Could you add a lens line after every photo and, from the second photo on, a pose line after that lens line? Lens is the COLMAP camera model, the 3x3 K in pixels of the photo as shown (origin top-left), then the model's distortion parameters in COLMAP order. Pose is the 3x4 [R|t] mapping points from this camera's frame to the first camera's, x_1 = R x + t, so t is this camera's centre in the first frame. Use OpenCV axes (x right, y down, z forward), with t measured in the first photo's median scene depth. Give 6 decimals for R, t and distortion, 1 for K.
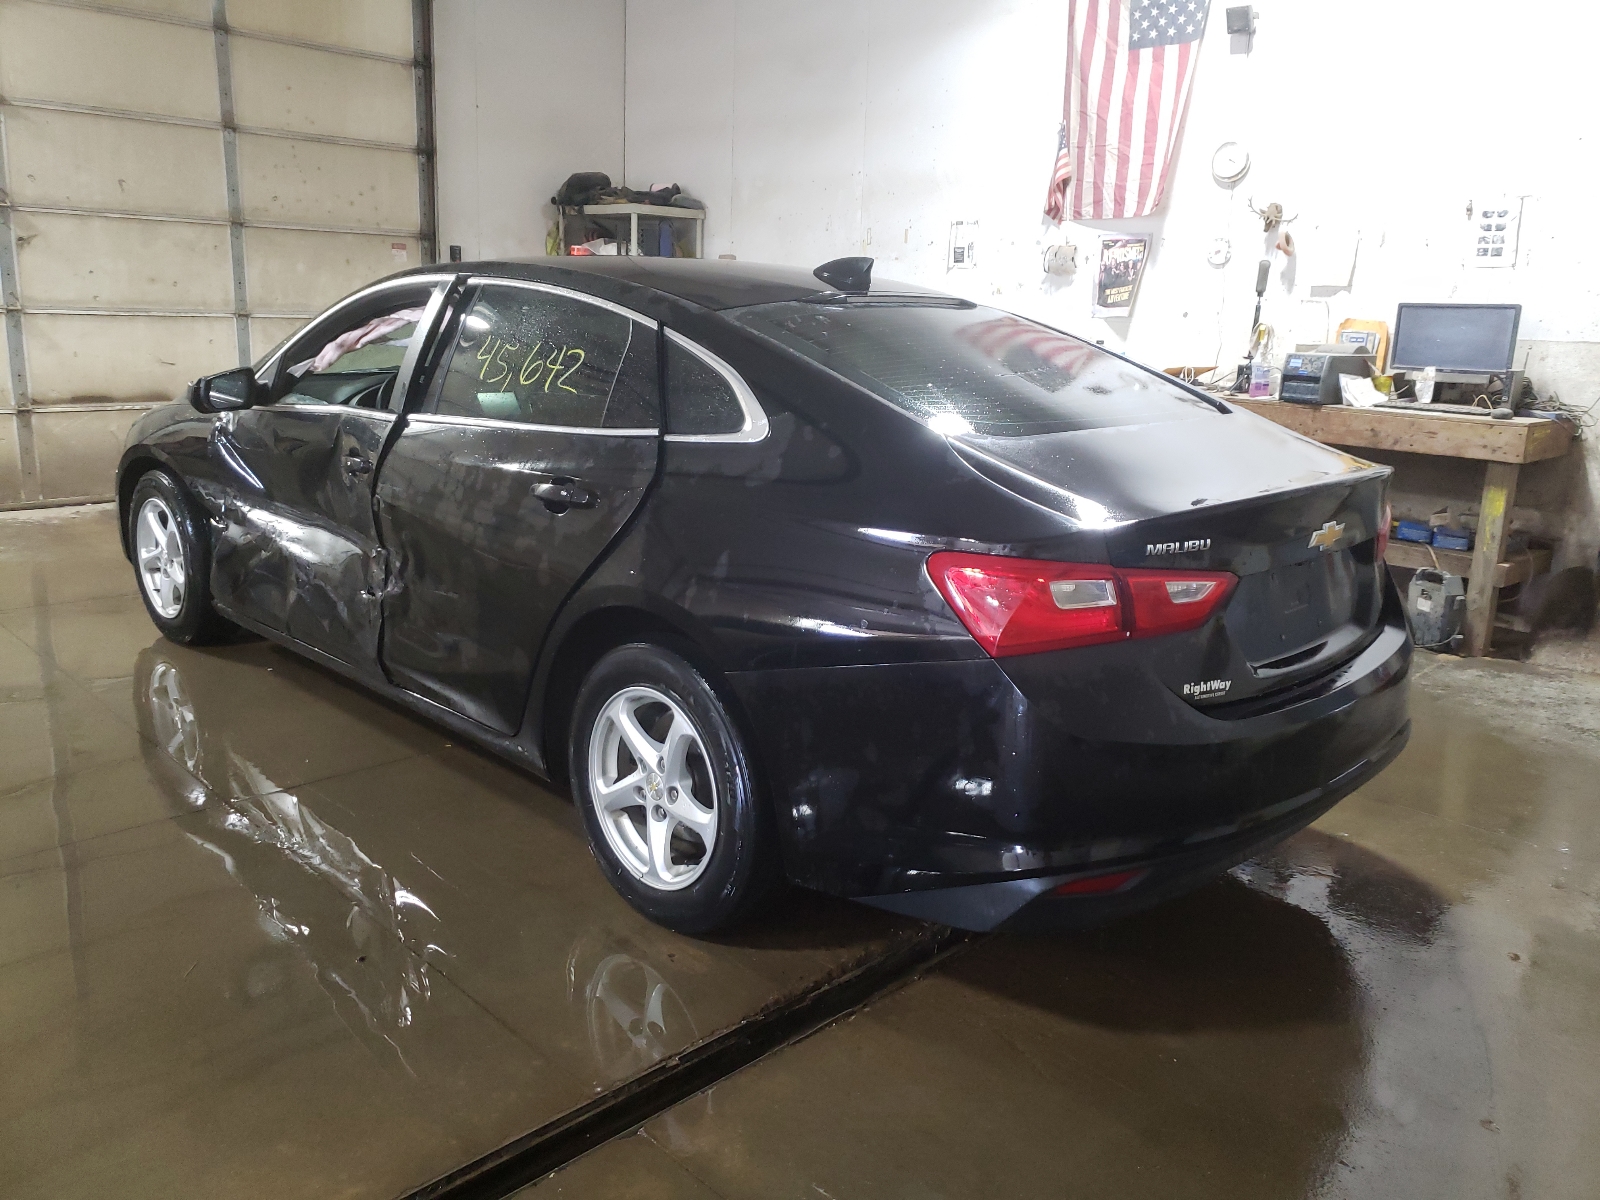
lens RADIAL K [[1237.0, 0, 783.7], [0, 1237.0, 543.7], [0, 0, 1]] dist [0.031351, -0.009484]
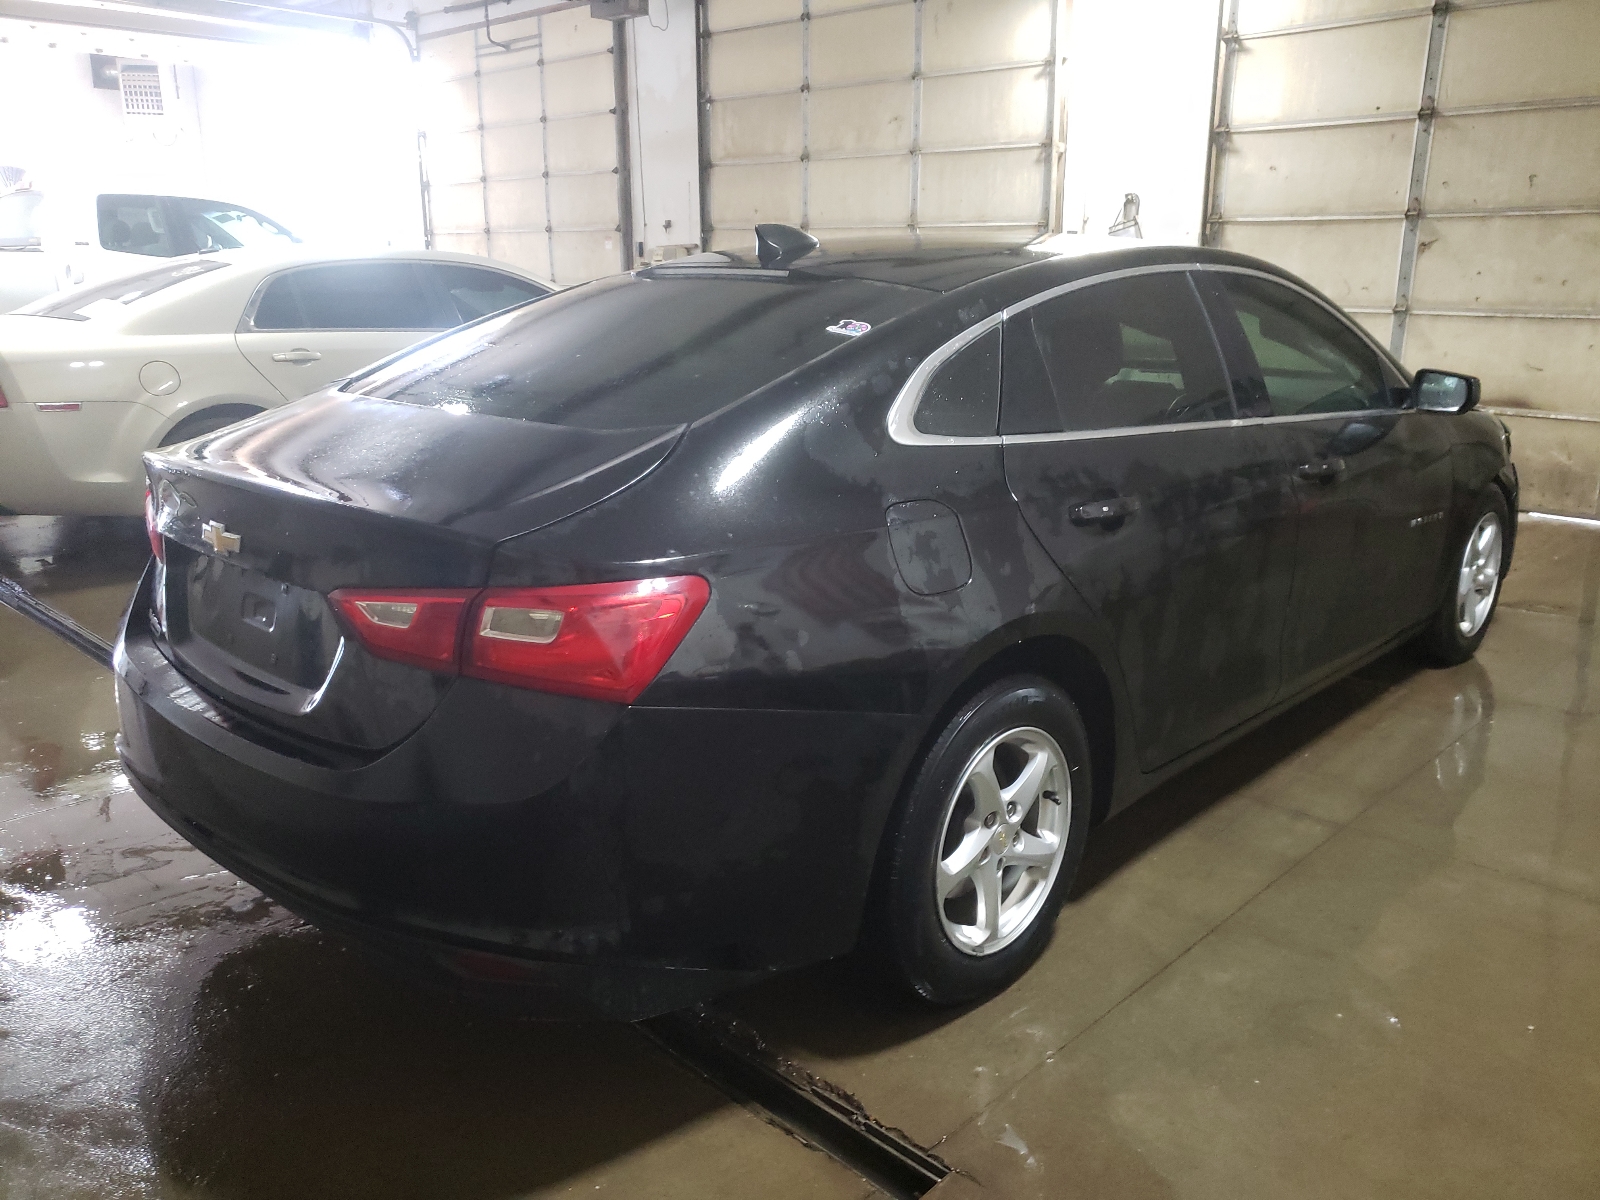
lens RADIAL K [[1237.0, 0, 800.2], [0, 1237.0, 602.1], [0, 0, 1]] dist [0.031351, -0.009484]
pose [[0.027489, 0.225334, -0.973894, 0.502678], [-0.204945, 0.954836, 0.215140, -0.073610], [0.978387, 0.193681, 0.072429, 0.473014]]
